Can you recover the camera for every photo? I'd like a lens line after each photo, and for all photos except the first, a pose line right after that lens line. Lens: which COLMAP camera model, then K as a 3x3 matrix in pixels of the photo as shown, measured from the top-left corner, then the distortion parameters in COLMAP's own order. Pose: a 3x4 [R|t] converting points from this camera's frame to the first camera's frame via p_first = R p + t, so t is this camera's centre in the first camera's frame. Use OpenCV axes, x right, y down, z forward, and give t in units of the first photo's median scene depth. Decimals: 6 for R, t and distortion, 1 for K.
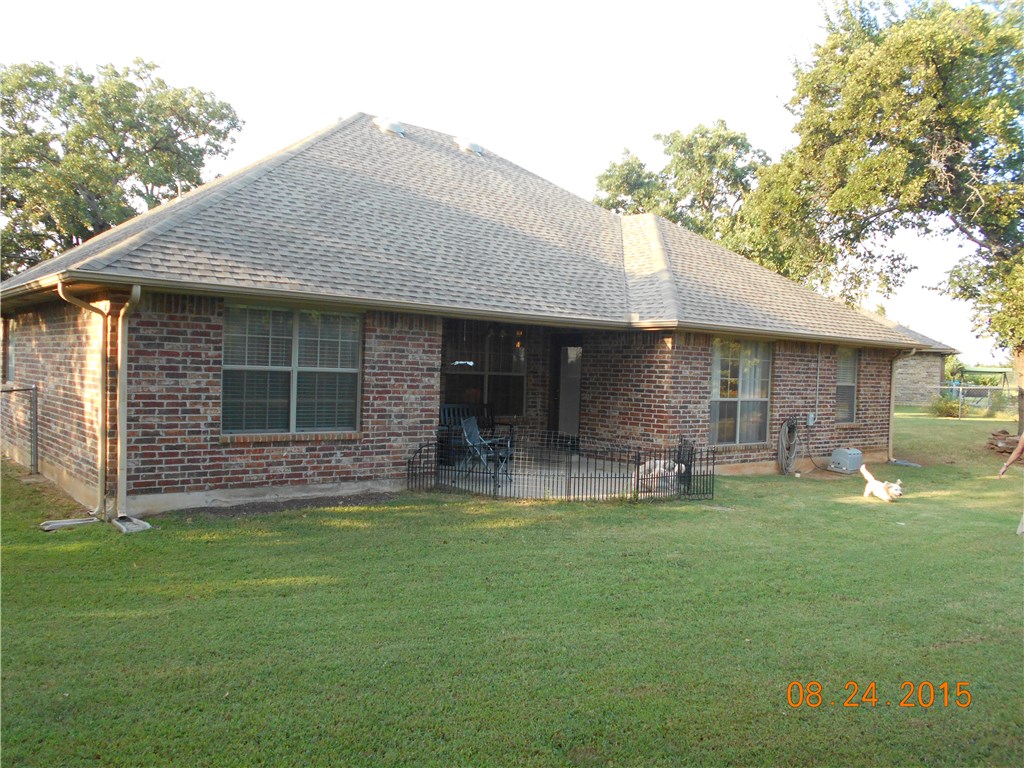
lens RADIAL K [[835.6, 0, 513.1], [0, 835.6, 398.6], [0, 0, 1]] dist [0.009317, 0.048825]
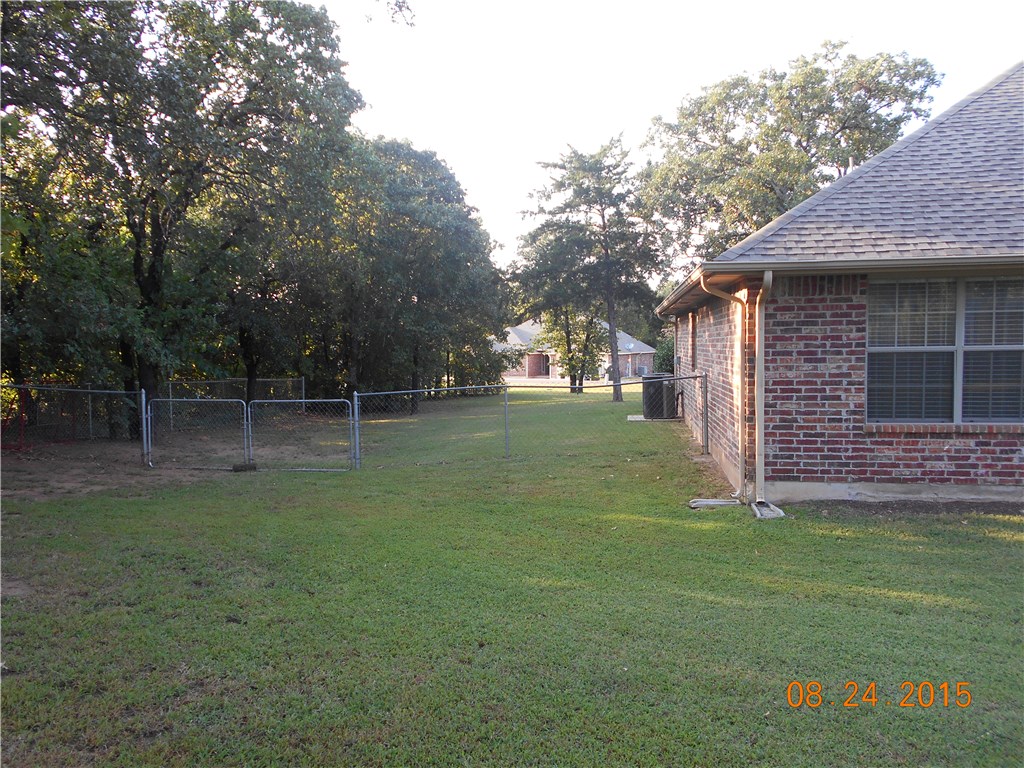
lens RADIAL K [[835.6, 0, 513.1], [0, 835.6, 398.6], [0, 0, 1]] dist [0.009317, 0.048825]
pose [[0.681581, 0.006794, -0.731711, 0.063332], [0.007178, 0.999847, 0.015971, -0.001597], [0.731707, -0.016138, 0.681428, 0.089729]]
